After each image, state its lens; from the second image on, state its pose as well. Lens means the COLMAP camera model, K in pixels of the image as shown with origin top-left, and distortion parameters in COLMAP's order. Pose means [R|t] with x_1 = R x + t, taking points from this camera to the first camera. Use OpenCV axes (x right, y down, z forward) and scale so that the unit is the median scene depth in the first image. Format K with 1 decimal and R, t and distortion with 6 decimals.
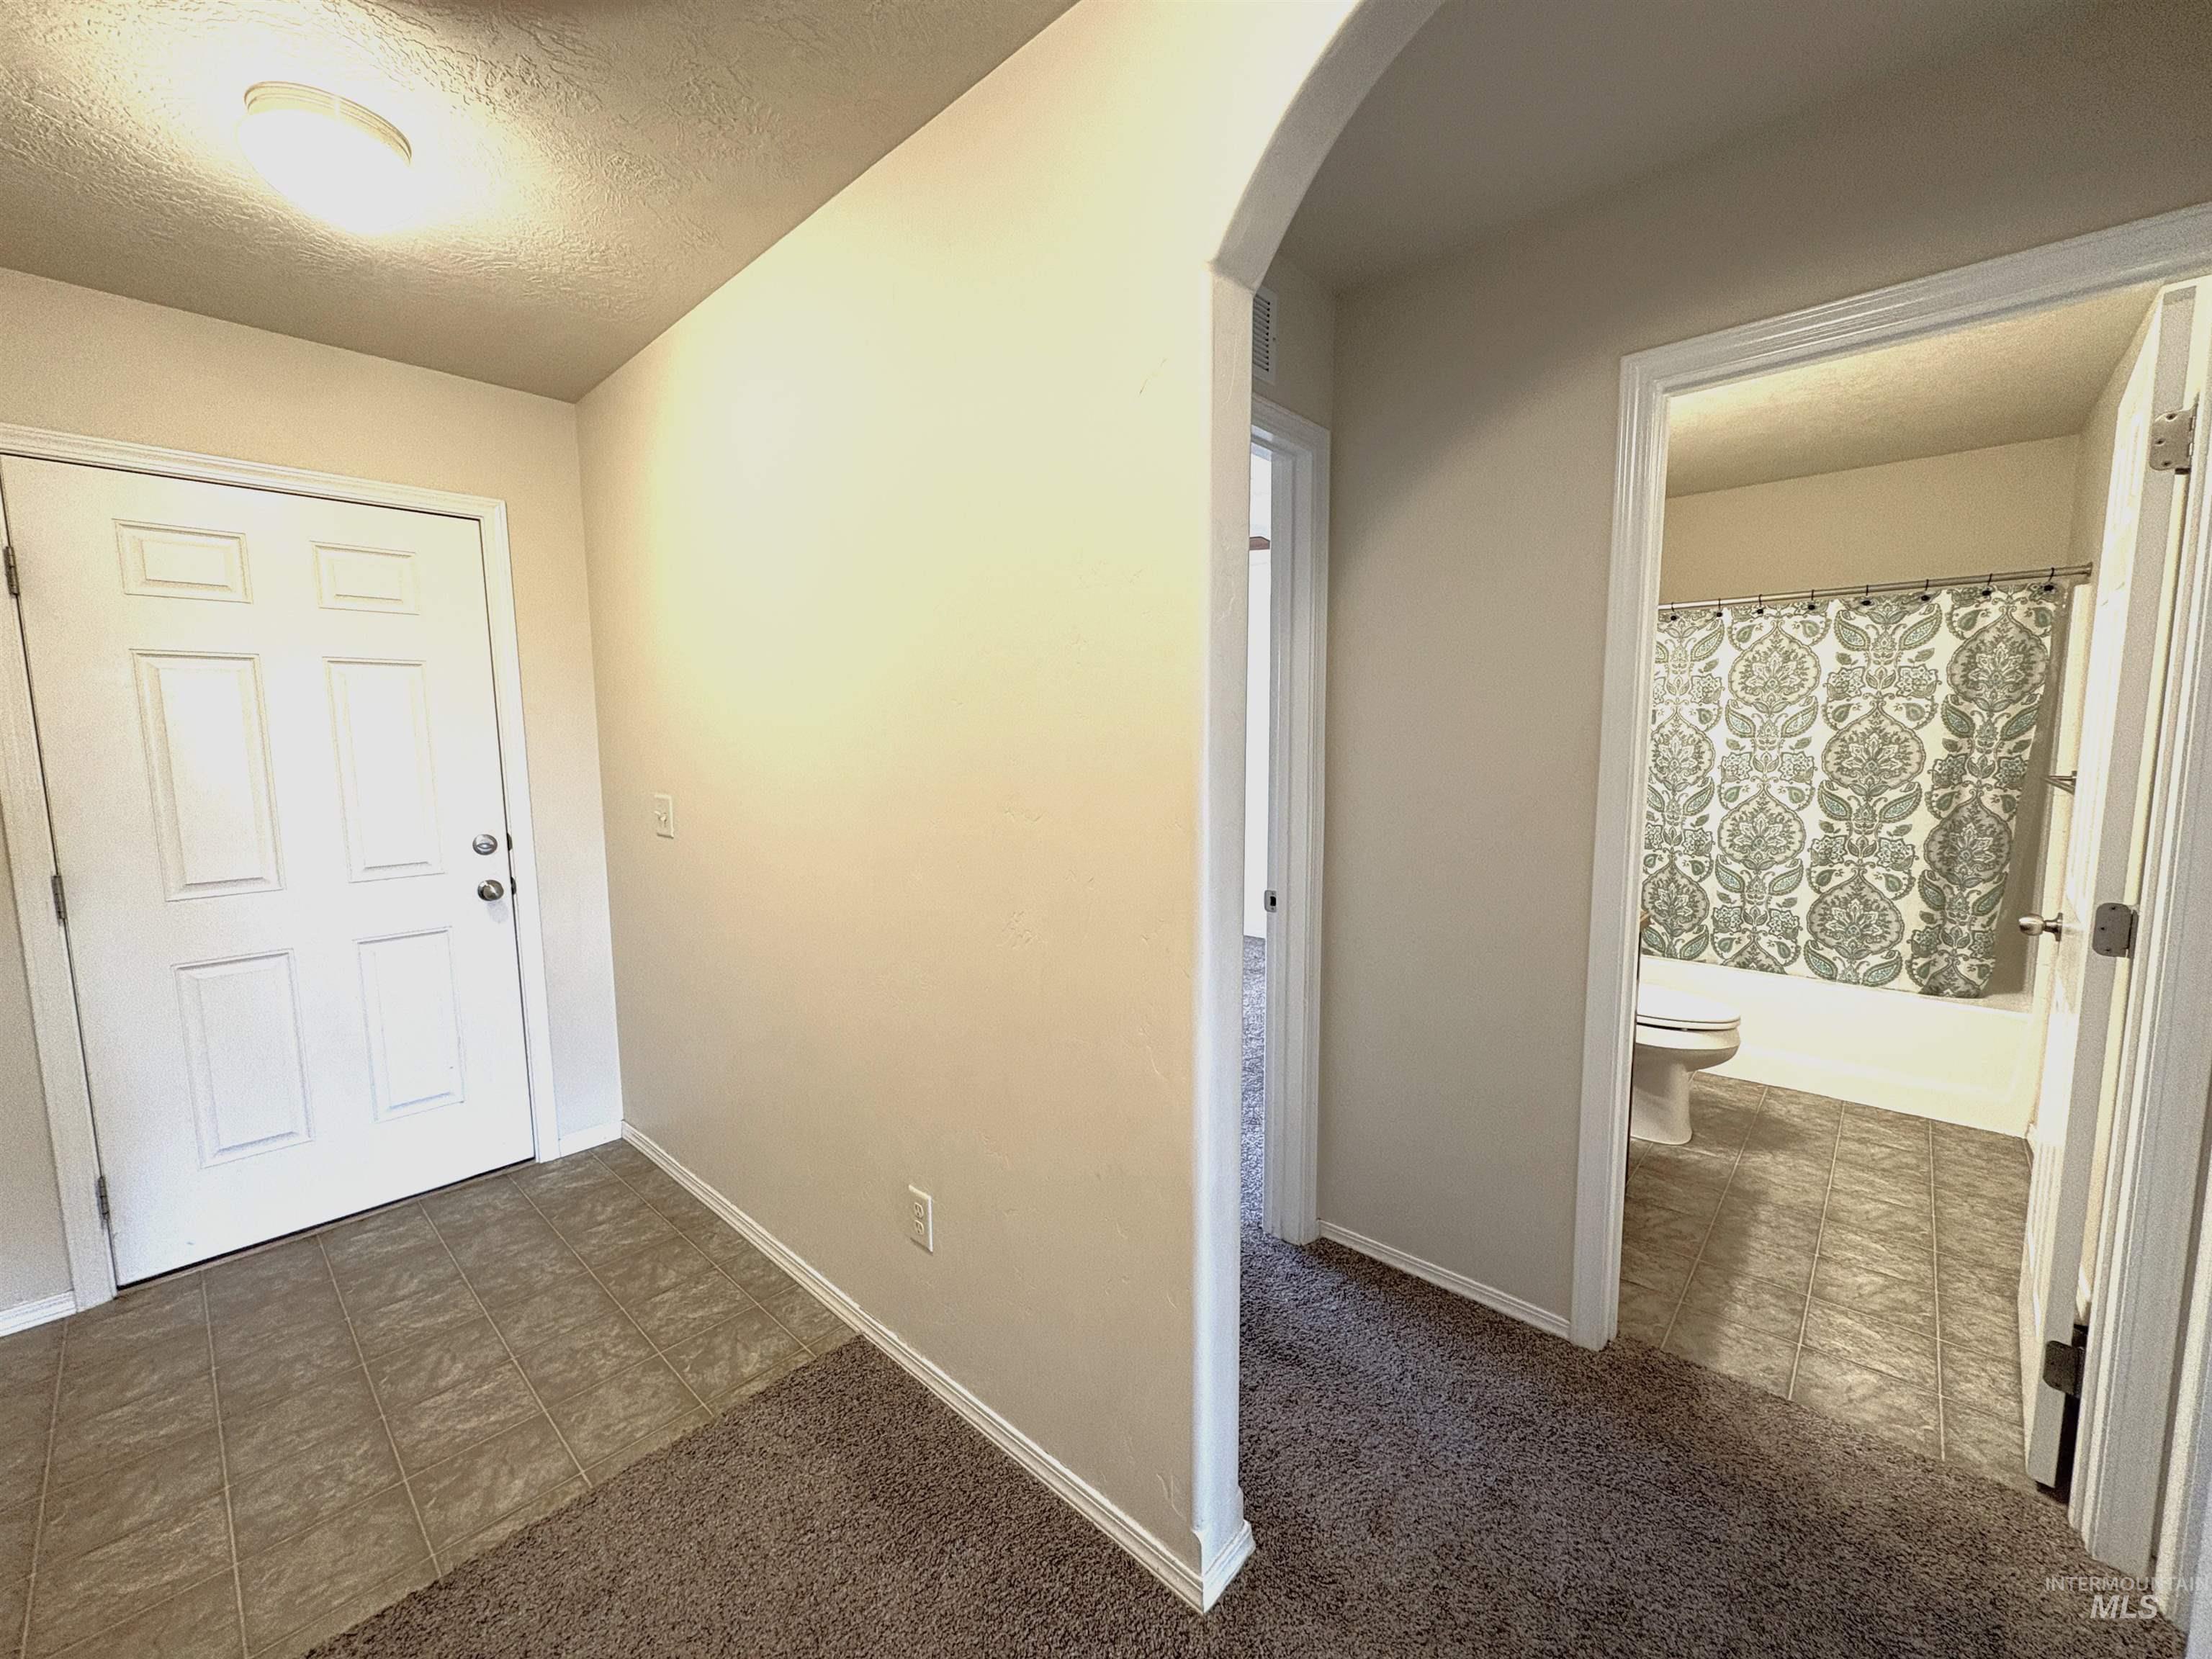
lens RADIAL K [[880.8, 0, 1100.8], [0, 880.8, 837.4], [0, 0, 1]] dist [0.000907, -0.000136]
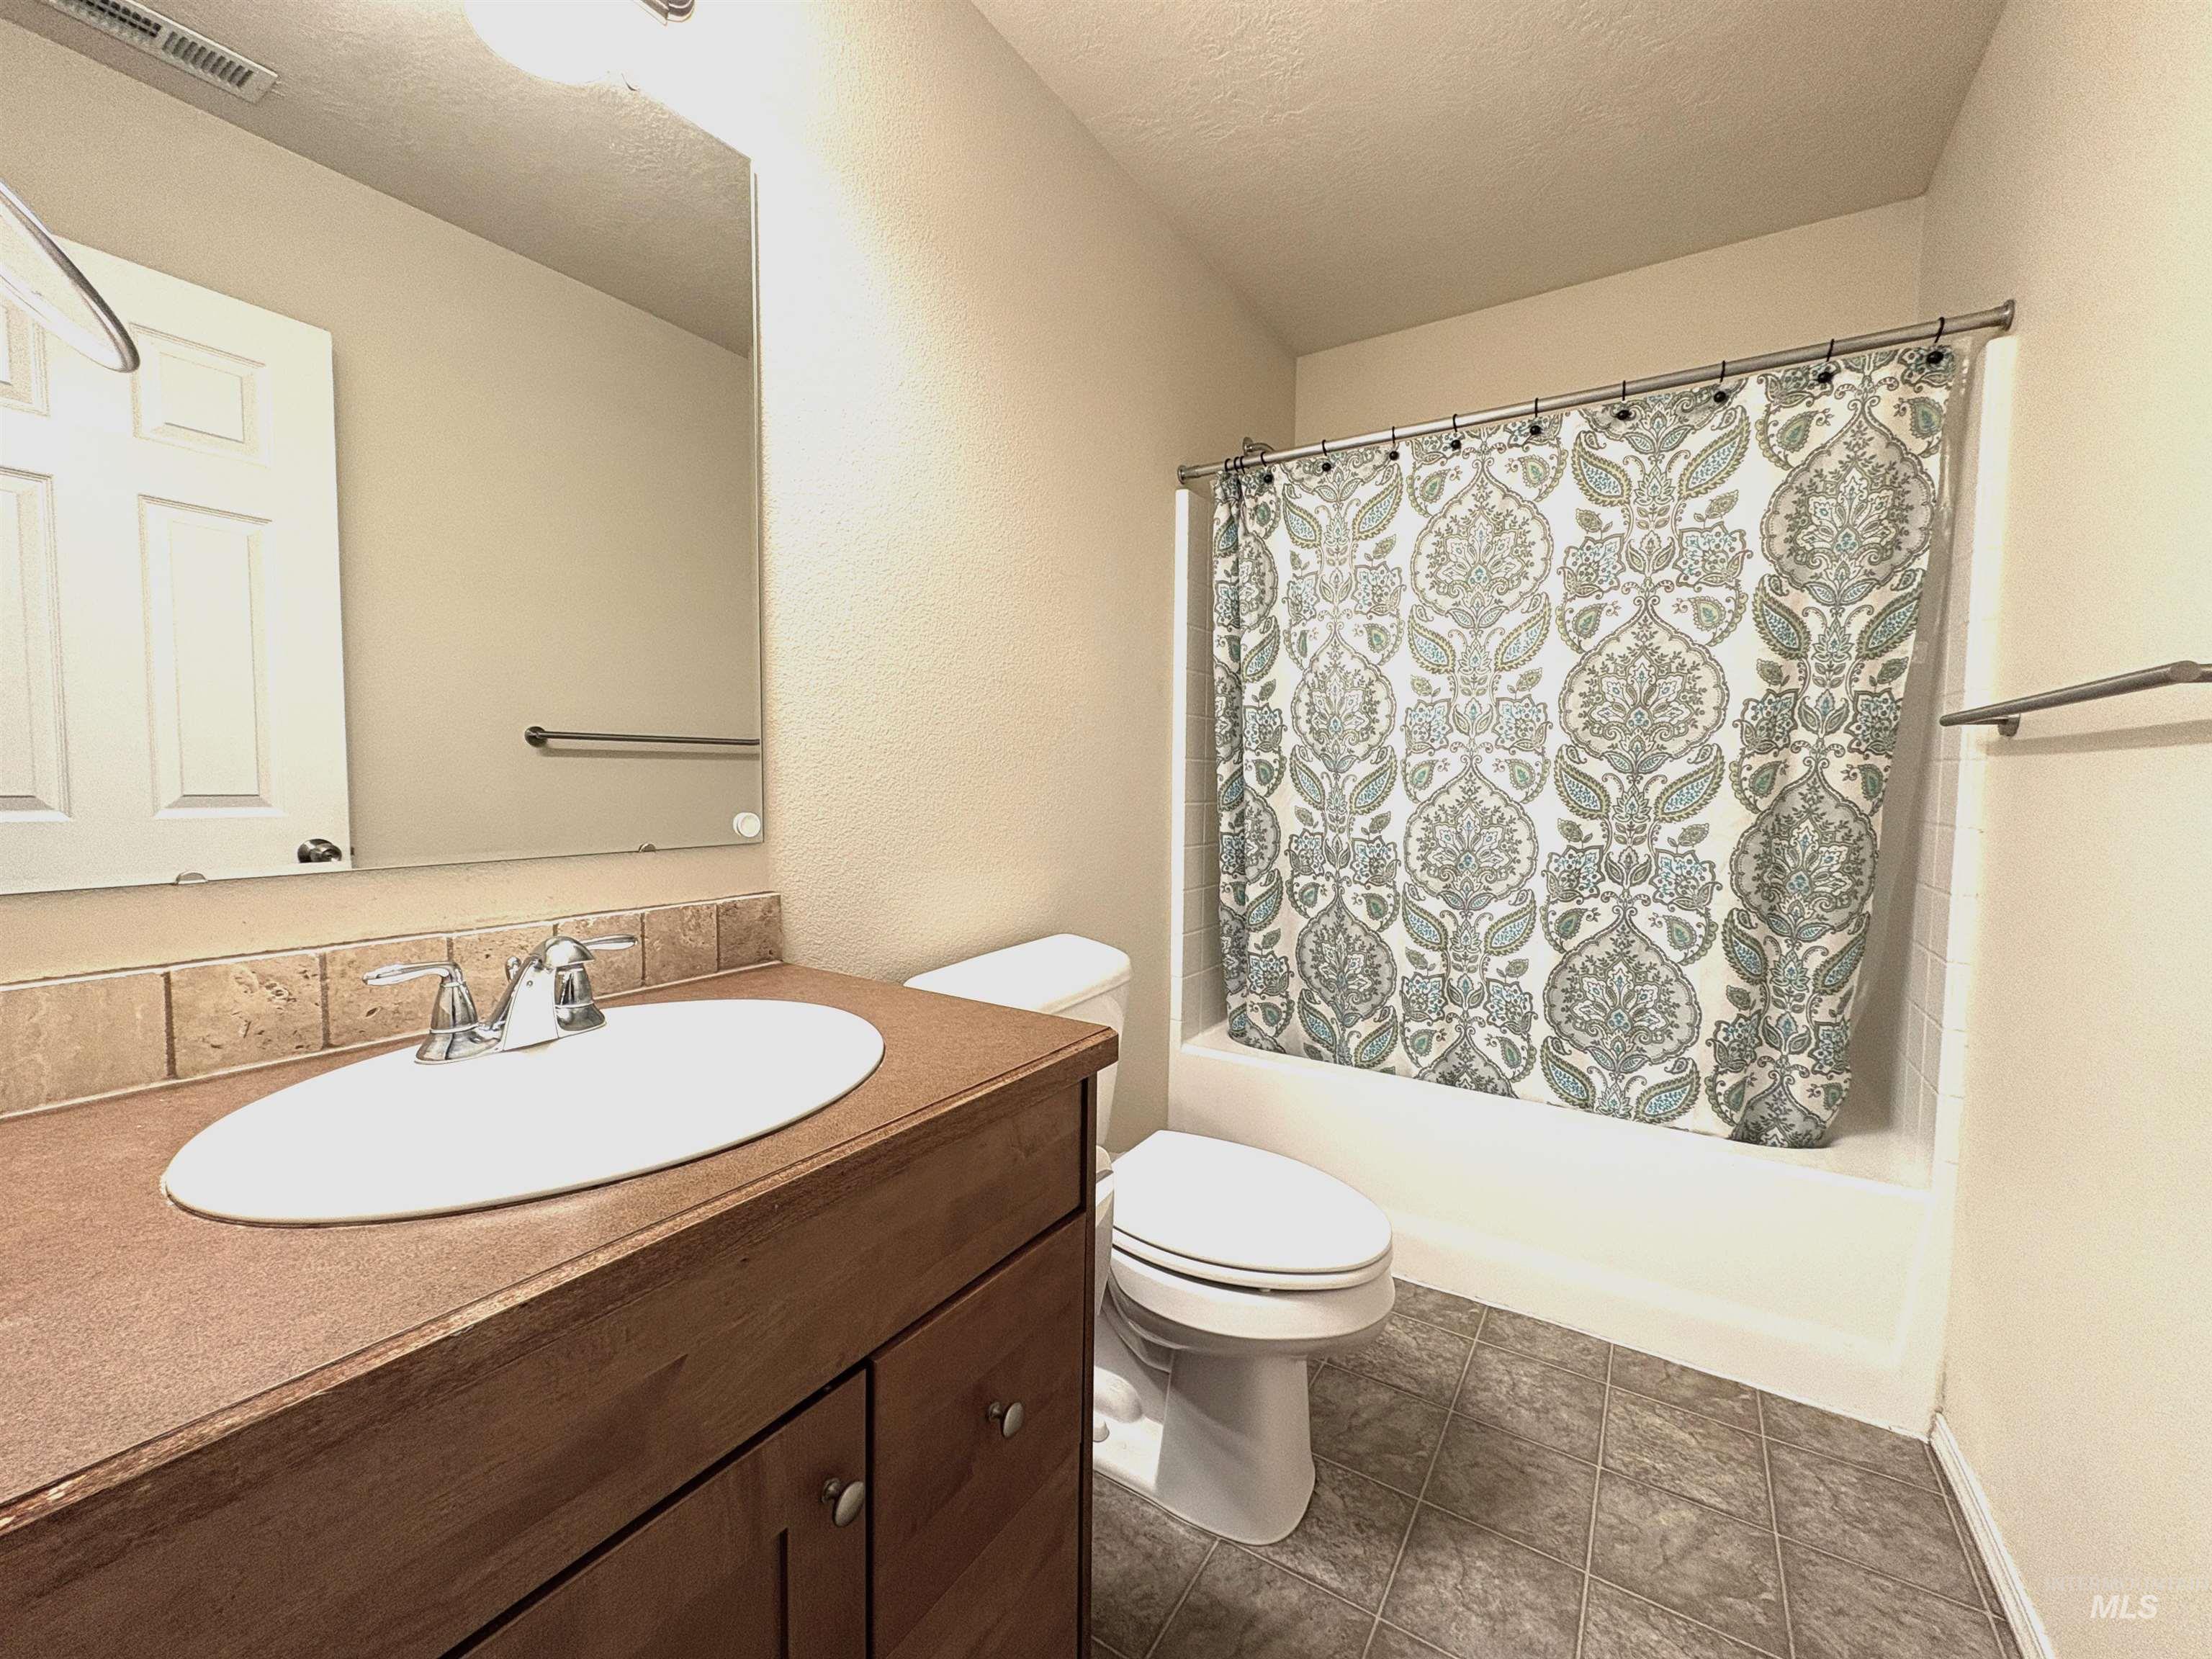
lens RADIAL K [[880.8, 0, 1105.0], [0, 880.8, 838.6], [0, 0, 1]] dist [0.000907, -0.000136]
pose [[0.985999, 0.005060, 0.166676, 0.461554], [0.001659, 0.999192, -0.040148, 0.014831], [-0.166744, 0.039863, 0.985194, 0.525450]]
